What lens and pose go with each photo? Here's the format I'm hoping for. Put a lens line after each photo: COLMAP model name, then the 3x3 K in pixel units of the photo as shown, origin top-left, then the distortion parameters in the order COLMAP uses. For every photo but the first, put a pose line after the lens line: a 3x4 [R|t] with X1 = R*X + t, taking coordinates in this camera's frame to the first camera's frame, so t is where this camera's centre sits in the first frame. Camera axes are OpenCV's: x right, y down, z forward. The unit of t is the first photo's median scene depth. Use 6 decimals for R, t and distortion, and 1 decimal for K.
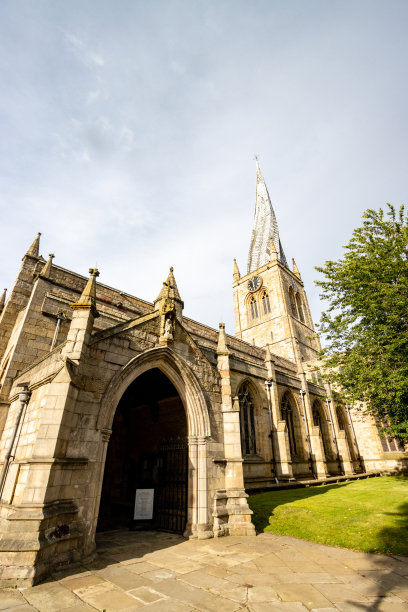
lens RADIAL K [[284.0, 0, 210.6], [0, 284.0, 305.8], [0, 0, 1]] dist [-0.015473, 0.000014]
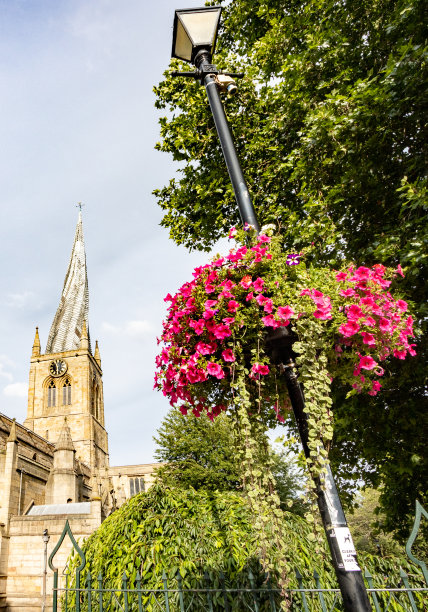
lens RADIAL K [[432.2, 0, 102.1], [0, 432.2, 310.5], [0, 0, 1]] dist [-0.002196, 0.000374]
pose [[0.876933, 0.237499, 0.417832, -0.351648], [-0.229244, 0.970799, -0.070681, -0.194136], [-0.422417, -0.033803, 0.905771, -0.317018]]
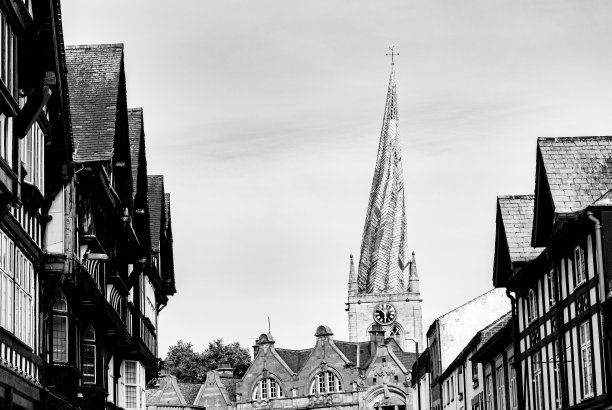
lens RADIAL K [[1538.9, 0, 309.2], [0, 1538.9, 203.6], [0, 0, 1]] dist [-0.124623, 0.000000]
pose [[0.730375, 0.108002, 0.674454, -2.925424], [-0.320616, 0.926091, 0.198901, -1.149649], [-0.603124, -0.361513, 0.711020, -1.793738]]
